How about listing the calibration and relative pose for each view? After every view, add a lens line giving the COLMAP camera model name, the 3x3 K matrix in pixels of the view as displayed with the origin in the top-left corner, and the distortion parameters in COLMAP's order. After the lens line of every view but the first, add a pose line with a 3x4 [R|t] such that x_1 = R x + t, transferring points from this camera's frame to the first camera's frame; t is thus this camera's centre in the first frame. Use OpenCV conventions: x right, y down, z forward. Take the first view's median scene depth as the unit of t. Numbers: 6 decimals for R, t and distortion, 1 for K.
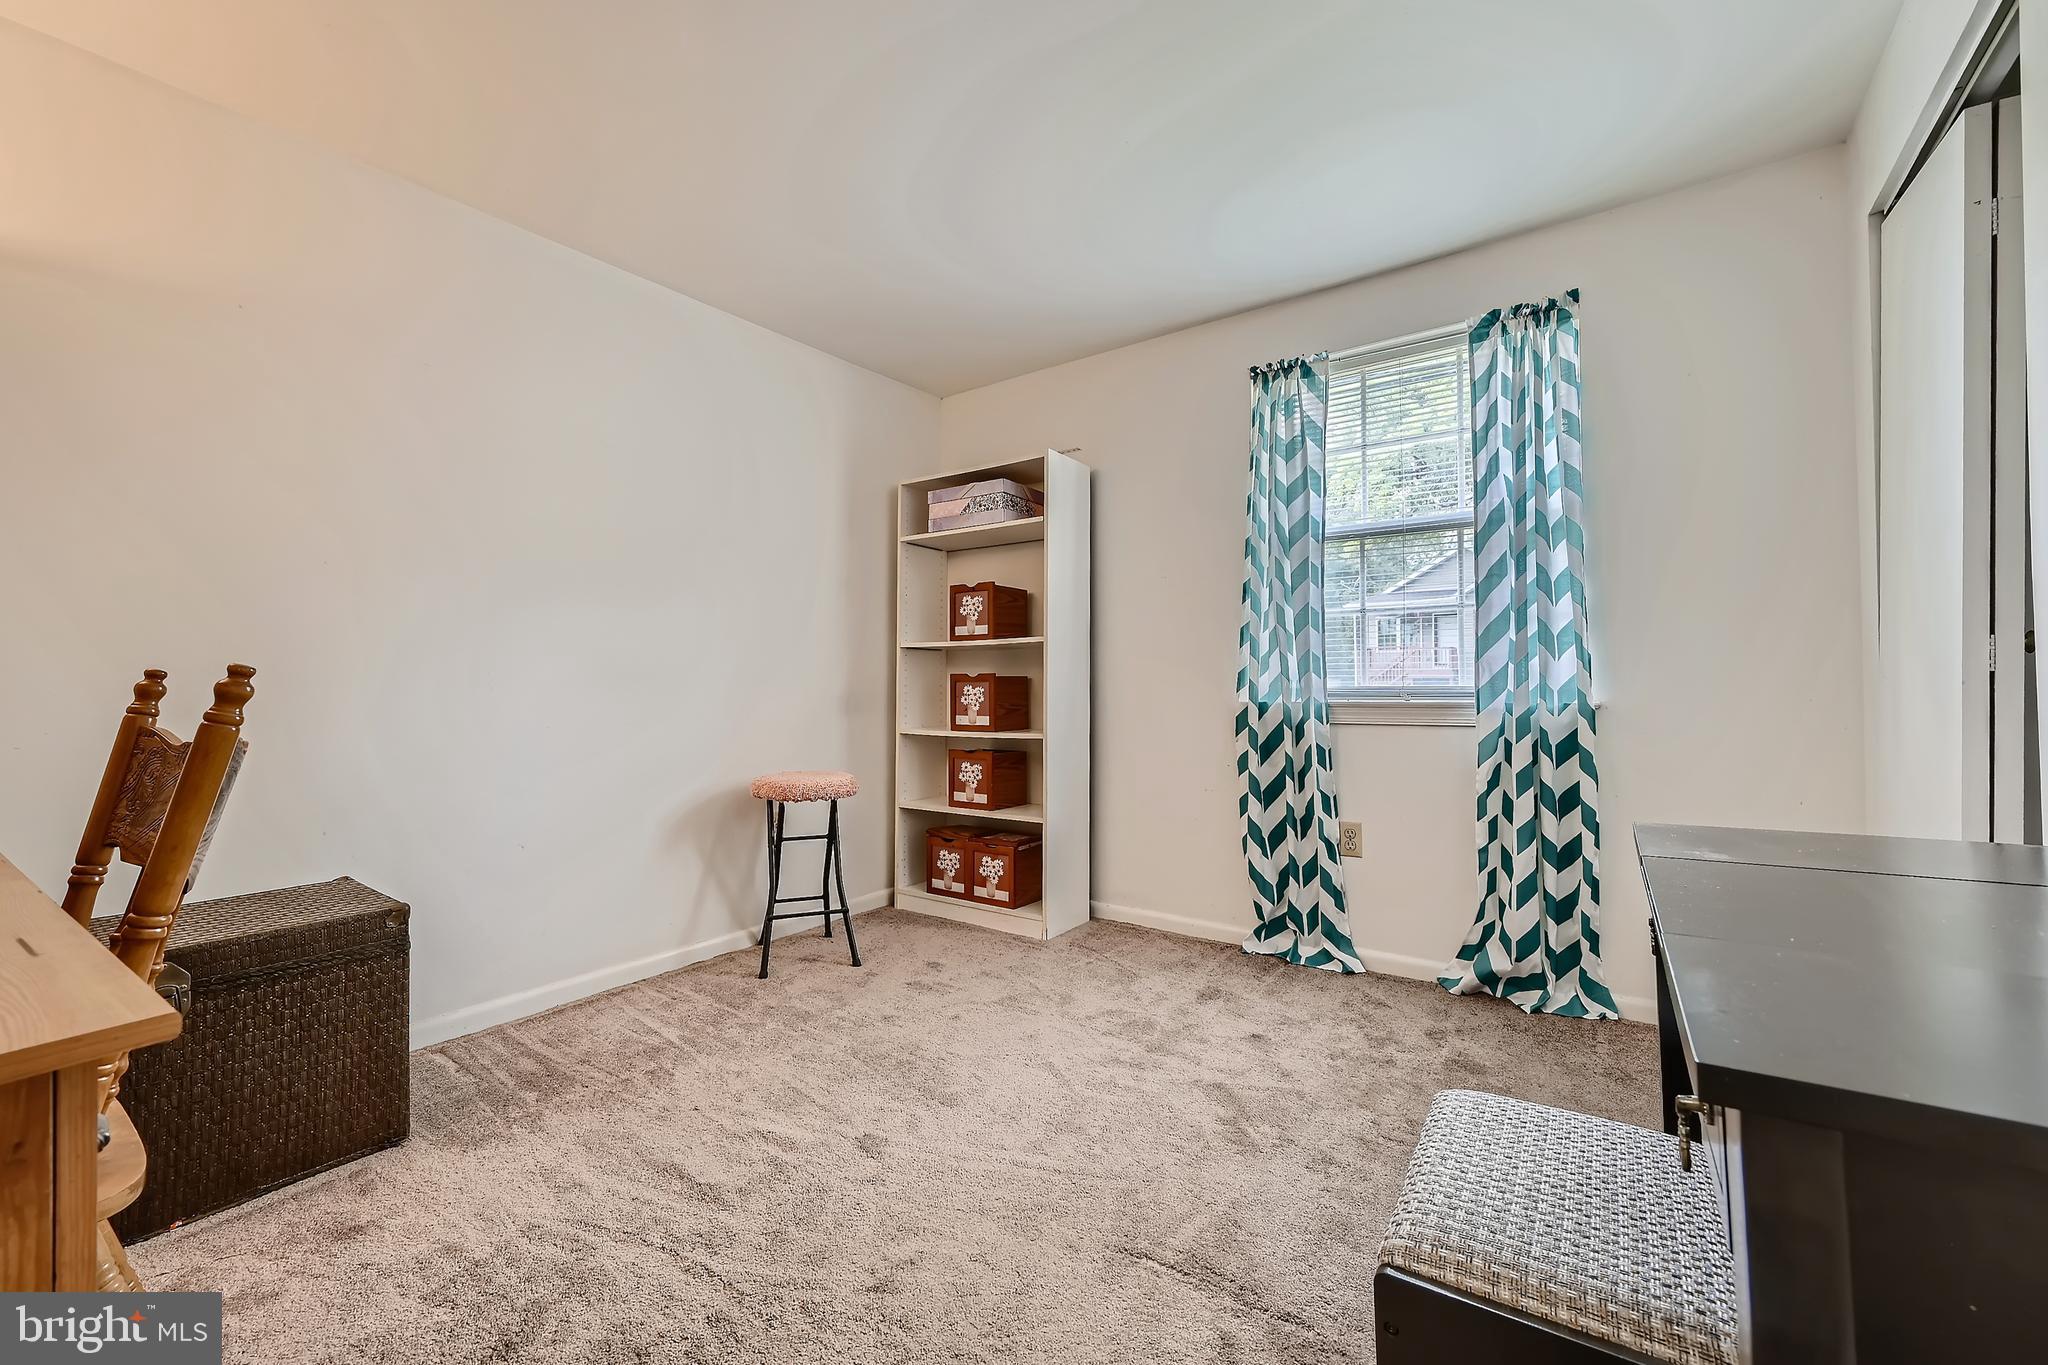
lens RADIAL K [[817.3, 0, 1027.6], [0, 817.3, 682.0], [0, 0, 1]] dist [-0.003113, 0.000326]
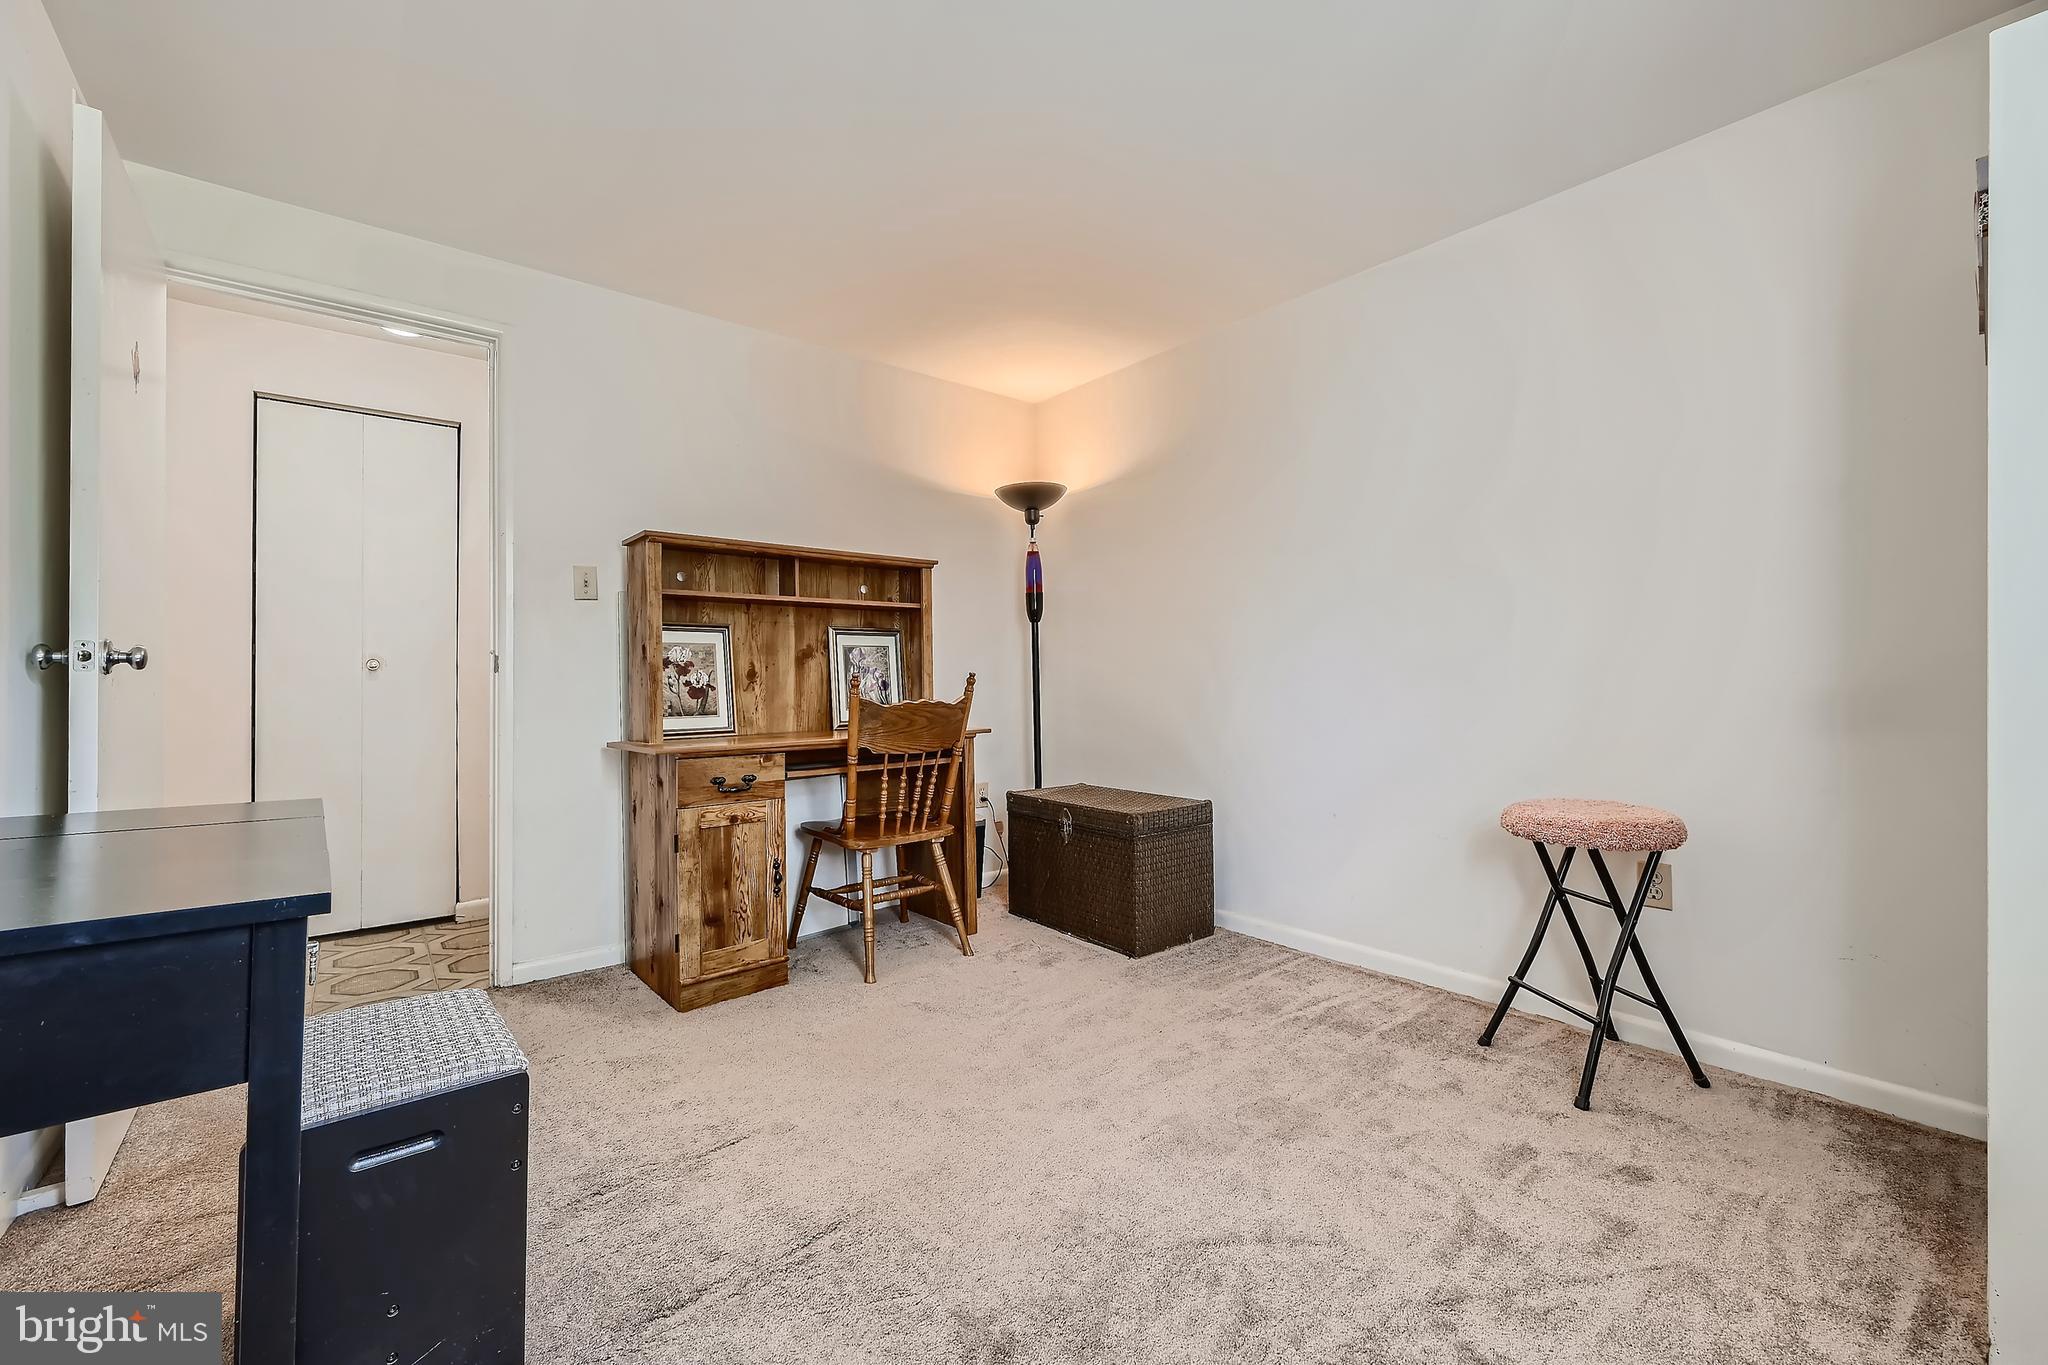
lens RADIAL K [[817.3, 0, 1025.9], [0, 817.3, 675.5], [0, 0, 1]] dist [-0.003113, 0.000326]
pose [[-0.251460, 0.005150, -0.967854, 0.632460], [0.012403, 0.999921, 0.002098, -0.008636], [0.967788, -0.011476, -0.251504, 0.865873]]
